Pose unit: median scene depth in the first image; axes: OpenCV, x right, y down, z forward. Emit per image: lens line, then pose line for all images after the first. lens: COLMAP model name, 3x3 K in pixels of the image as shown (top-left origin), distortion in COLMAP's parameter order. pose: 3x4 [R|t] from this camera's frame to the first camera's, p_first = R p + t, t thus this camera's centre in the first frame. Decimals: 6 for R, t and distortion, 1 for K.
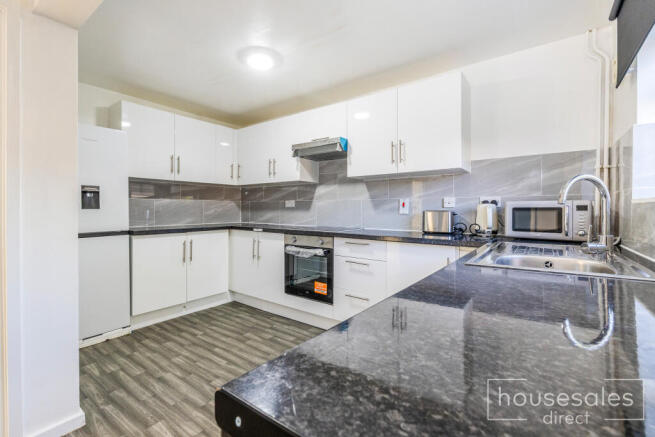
lens RADIAL K [[293.8, 0, 327.5], [0, 293.8, 214.3], [0, 0, 1]] dist [0.001422, 0.000095]
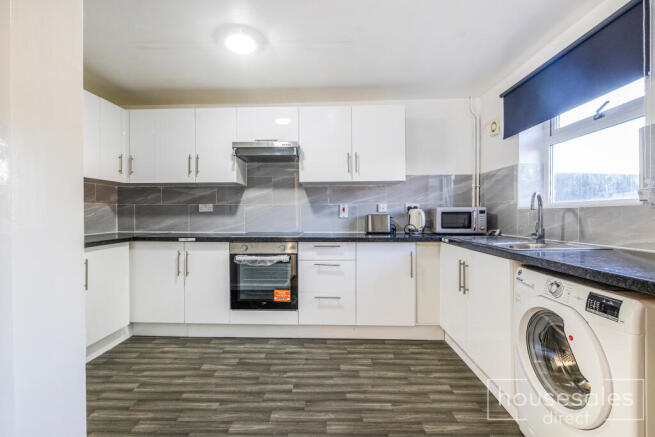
lens RADIAL K [[284.9, 0, 327.5], [0, 284.9, 218.5], [0, 0, 1]] dist [-0.000891, -0.000102]
pose [[0.821020, -0.015041, 0.570701, -0.414184], [0.015436, 0.999872, 0.004145, -0.003642], [-0.570691, 0.005406, 0.821147, 0.140986]]
